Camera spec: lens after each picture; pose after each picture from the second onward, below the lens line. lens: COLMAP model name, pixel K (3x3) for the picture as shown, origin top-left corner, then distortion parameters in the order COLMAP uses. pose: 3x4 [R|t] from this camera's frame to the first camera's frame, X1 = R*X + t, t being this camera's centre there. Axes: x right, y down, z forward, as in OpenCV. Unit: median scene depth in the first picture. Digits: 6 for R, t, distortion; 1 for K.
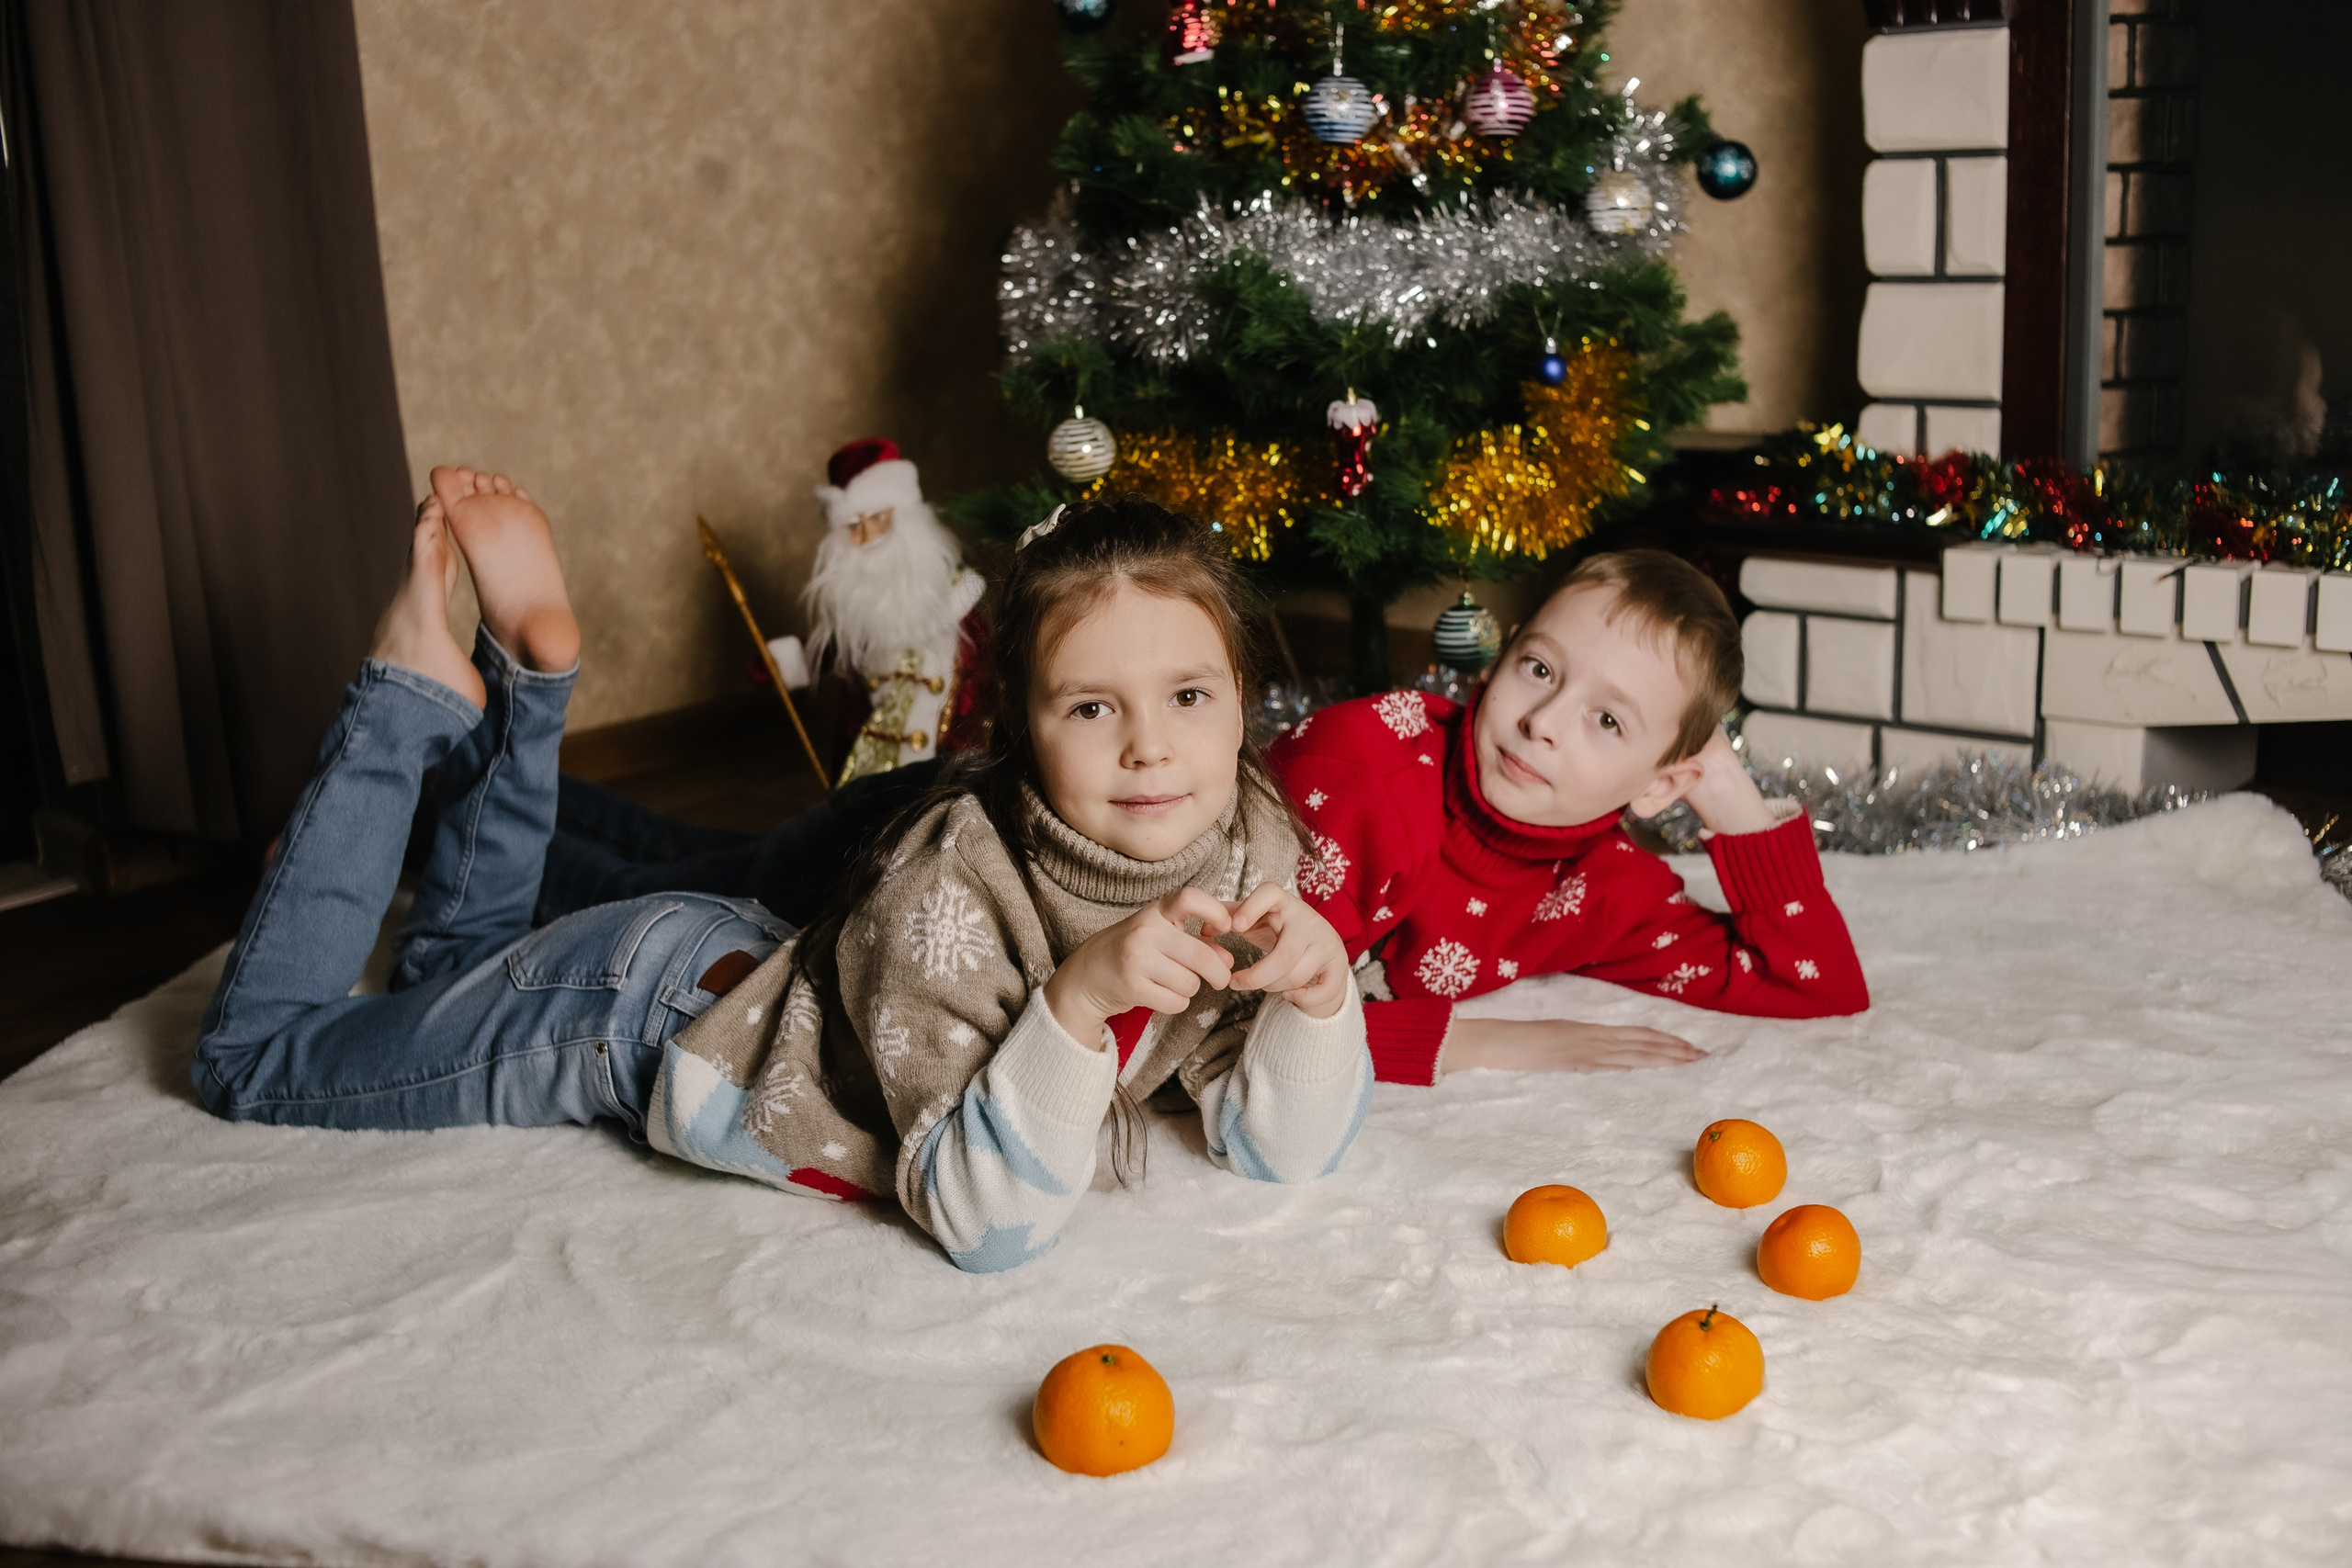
lens RADIAL K [[2329.9, 0, 1183.9], [0, 2329.9, 745.6], [0, 0, 1]] dist [-0.106852, 0.000000]
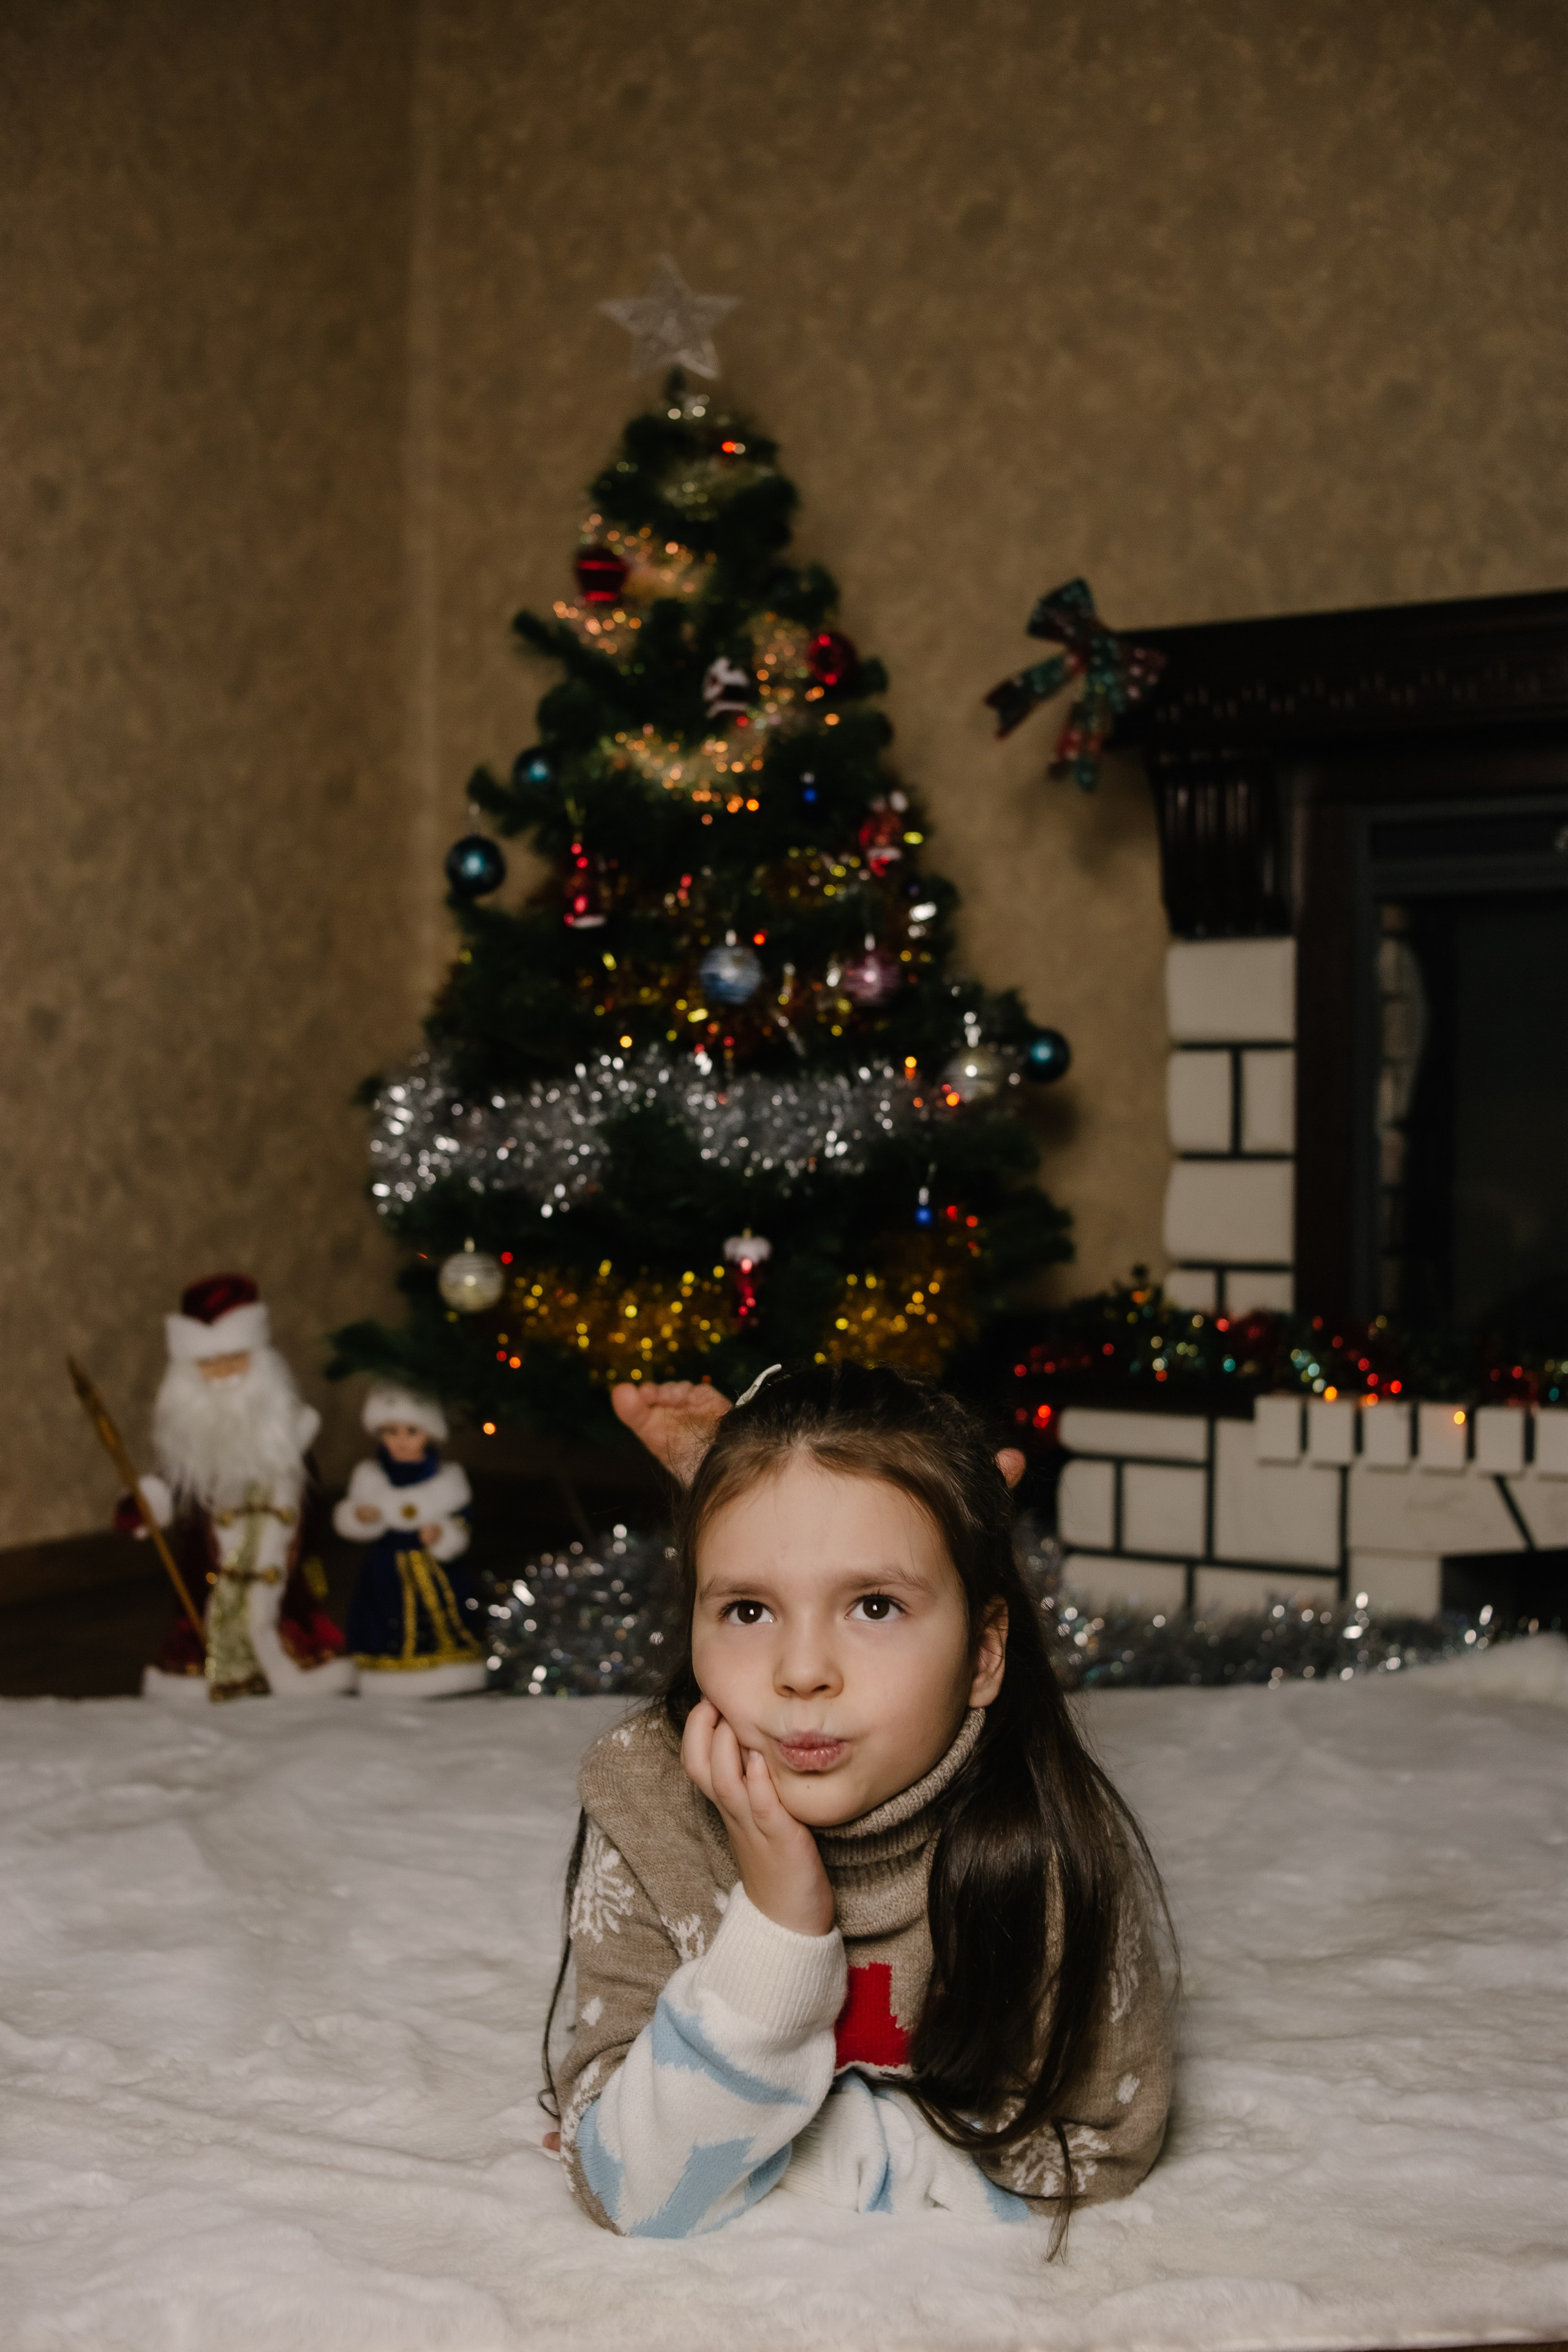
lens RADIAL K [[2330.1, 0, 783.8], [0, 2330.1, 1192.8], [0, 0, 1]] dist [-0.106852, 0.000000]
pose [[0.977183, 0.041899, 0.208223, -0.115509], [0.002905, 0.977622, -0.210351, 0.048439], [-0.212377, 0.206156, 0.955194, -0.026030]]
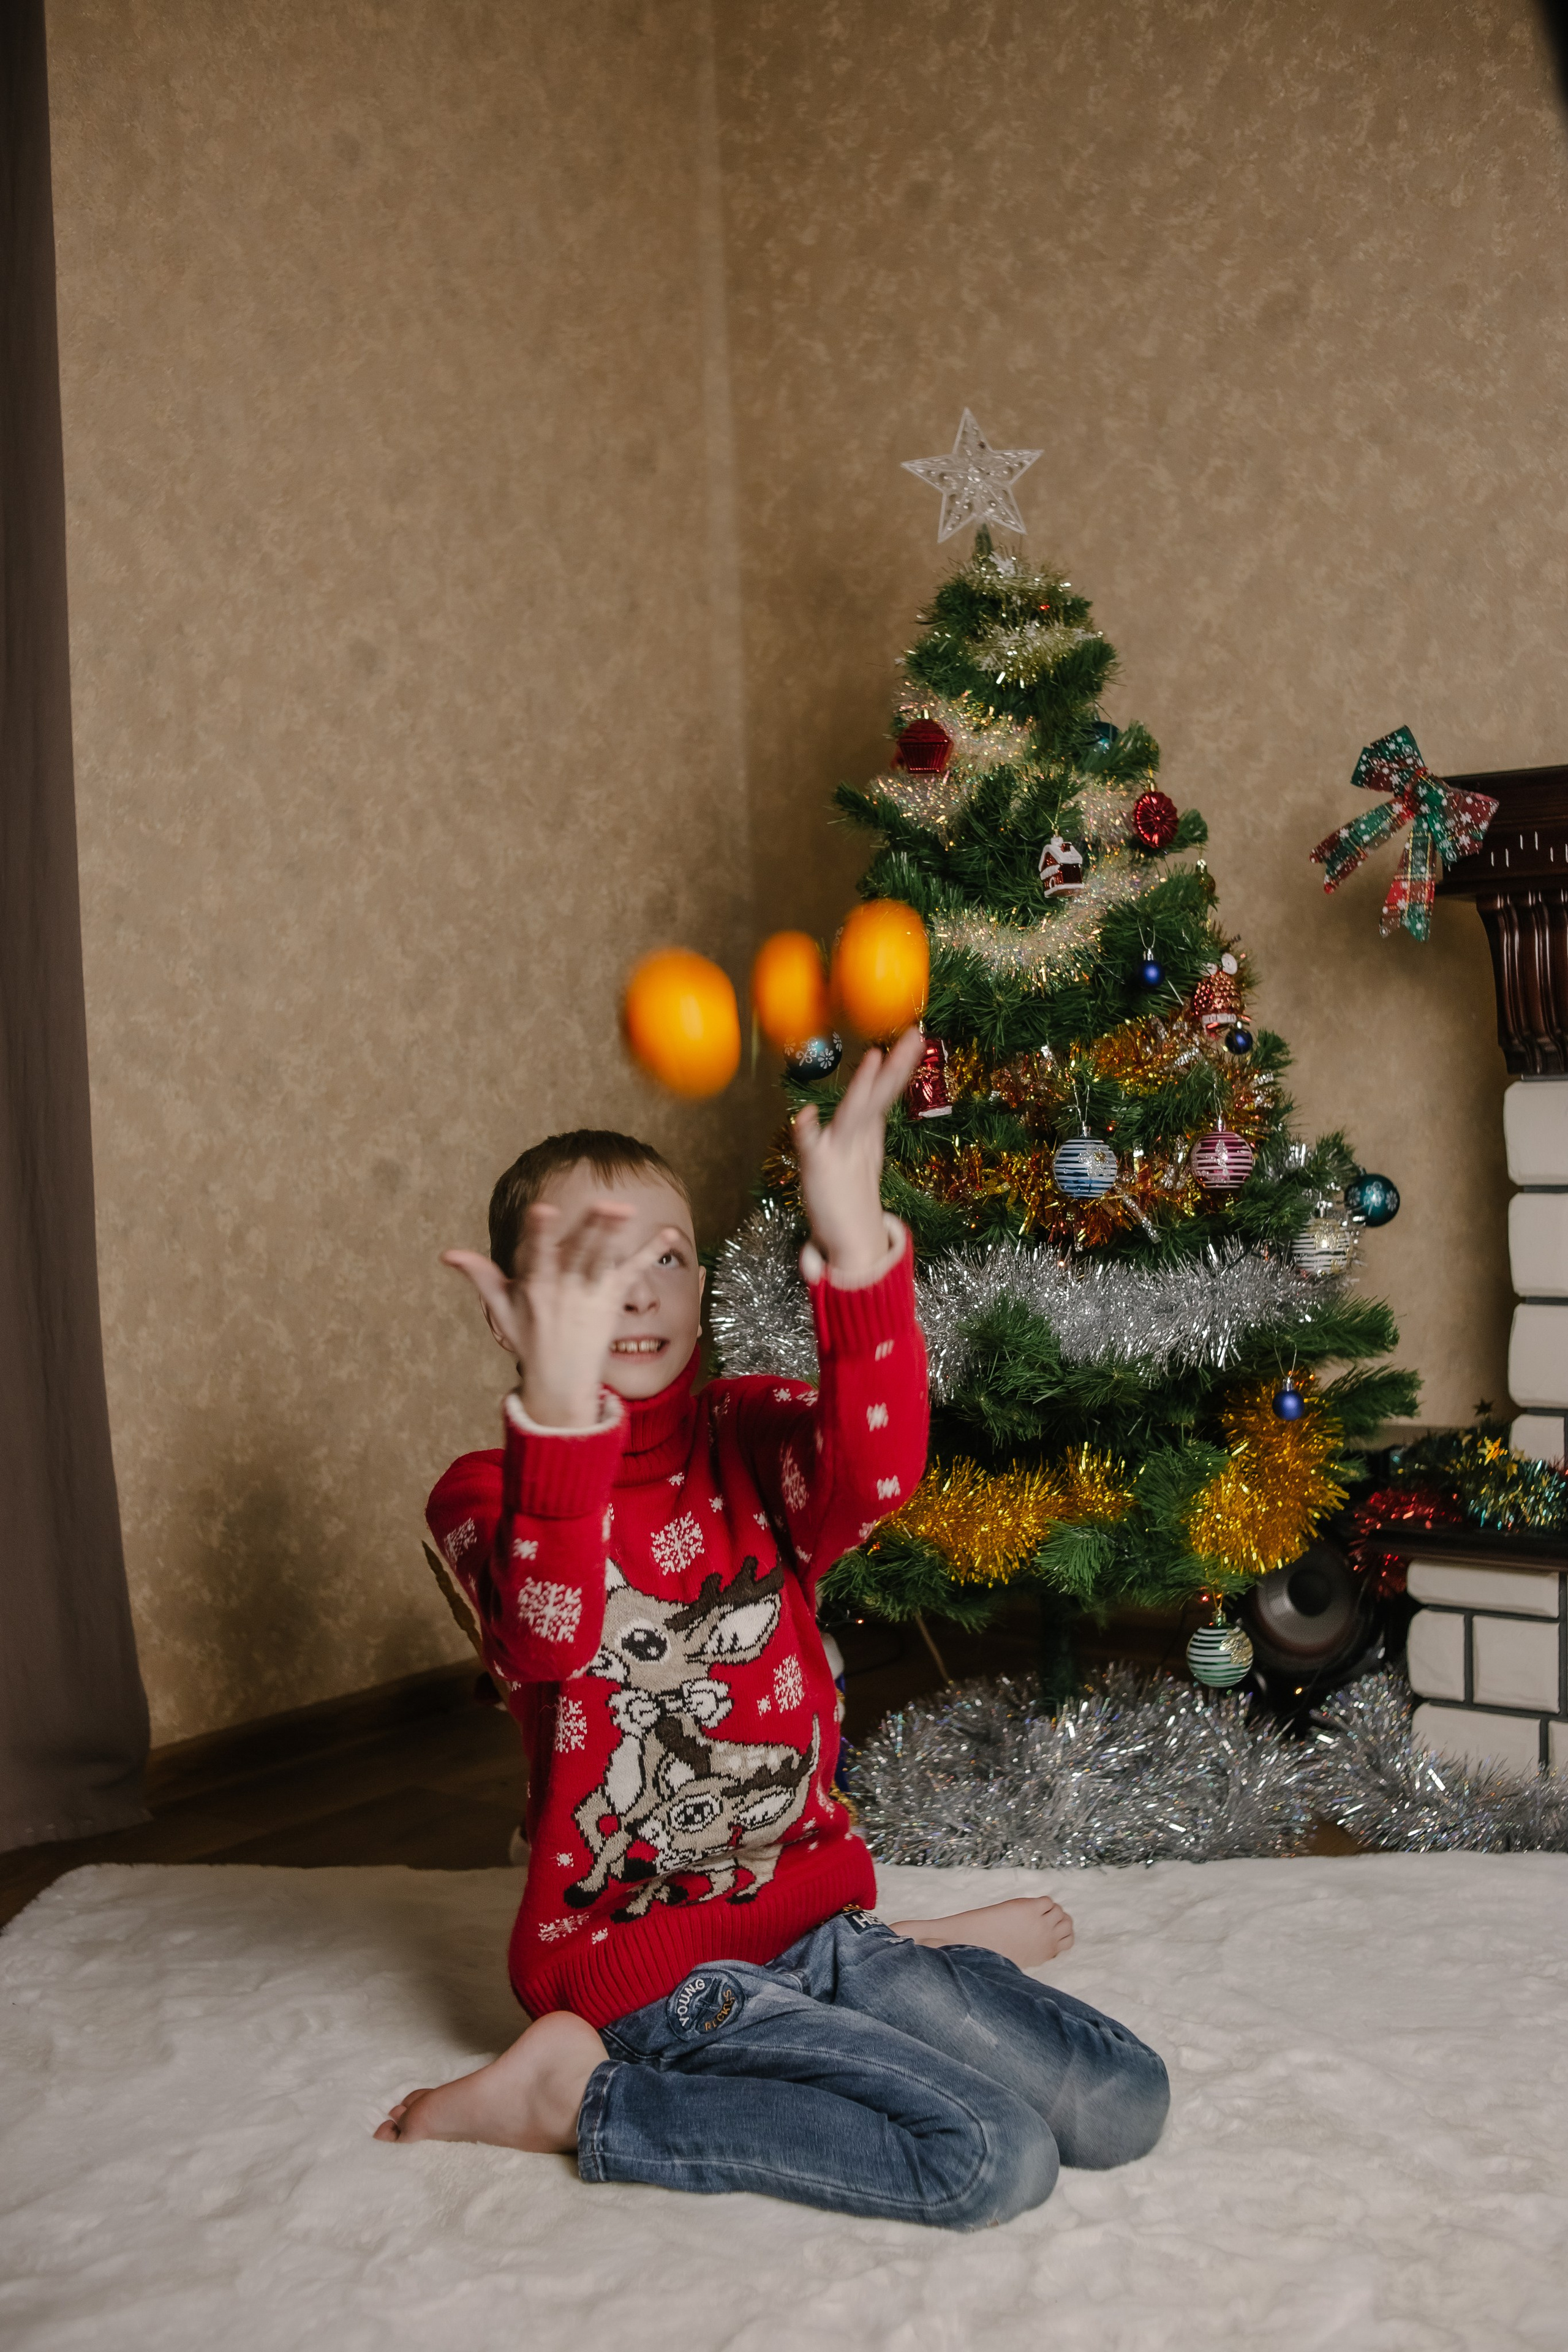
lens RADIAL K [[2330.1, 0, 789.3], [0, 2330.1, 1158.7], [0, 0, 1]] dist [-0.106852, 0.000000]
pose [[0.996944, 0.004507, 0.077988, -0.128694], [0.010948, 0.980420, -0.196615, -0.057517], [-0.077347, 0.196868, 0.977374, -0.051778]]
